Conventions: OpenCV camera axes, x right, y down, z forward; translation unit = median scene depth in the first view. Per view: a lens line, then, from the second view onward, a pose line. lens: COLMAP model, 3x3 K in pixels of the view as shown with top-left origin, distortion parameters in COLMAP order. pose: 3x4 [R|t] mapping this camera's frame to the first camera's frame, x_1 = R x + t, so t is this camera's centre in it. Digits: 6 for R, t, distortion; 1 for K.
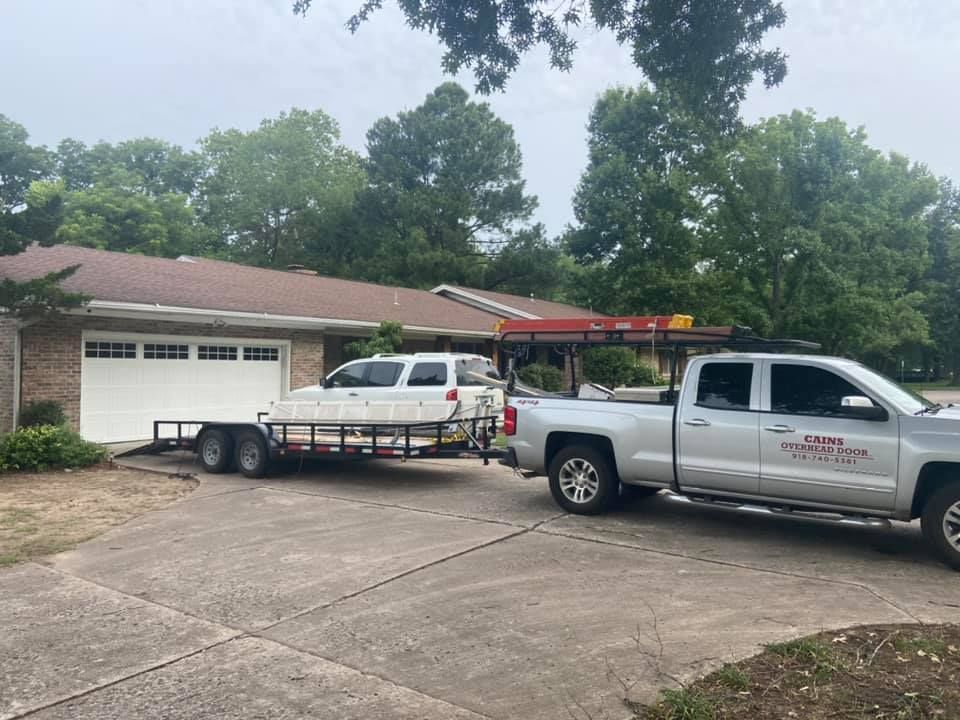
lens RADIAL K [[761.7, 0, 480.0], [0, 761.7, 360.0], [0, 0, 1]] dist [0.007865, -0.004706]
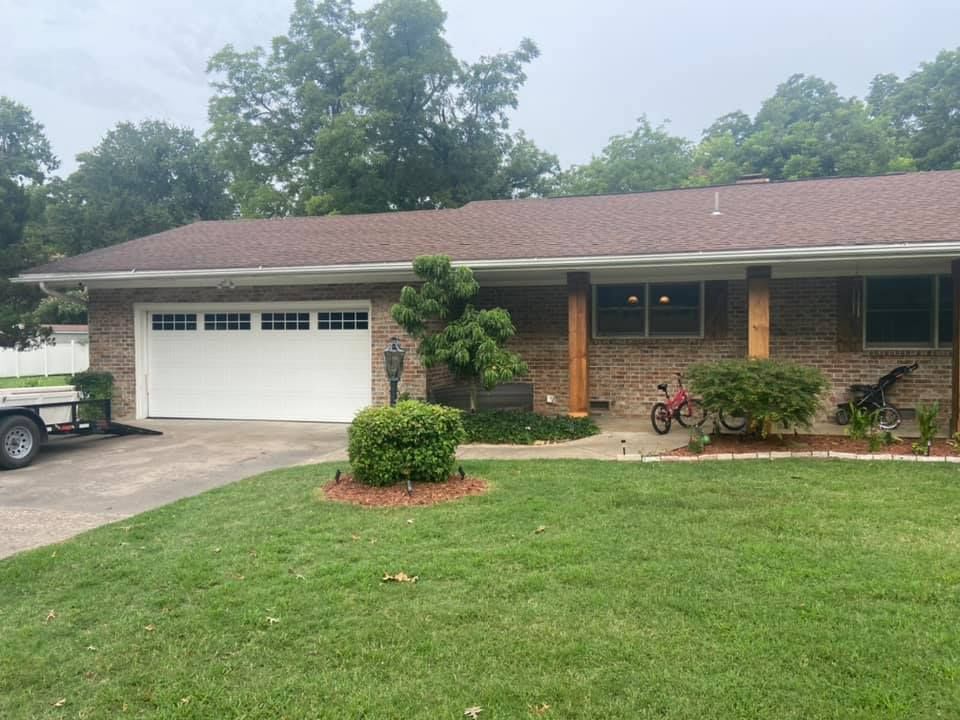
lens RADIAL K [[761.7, 0, 480.0], [0, 761.7, 360.0], [0, 0, 1]] dist [0.007865, -0.004706]
pose [[0.323894, 0.020957, -0.945861, 0.496160], [0.015278, 0.999508, 0.027377, 0.013087], [0.945970, -0.023319, 0.323414, 0.960960]]
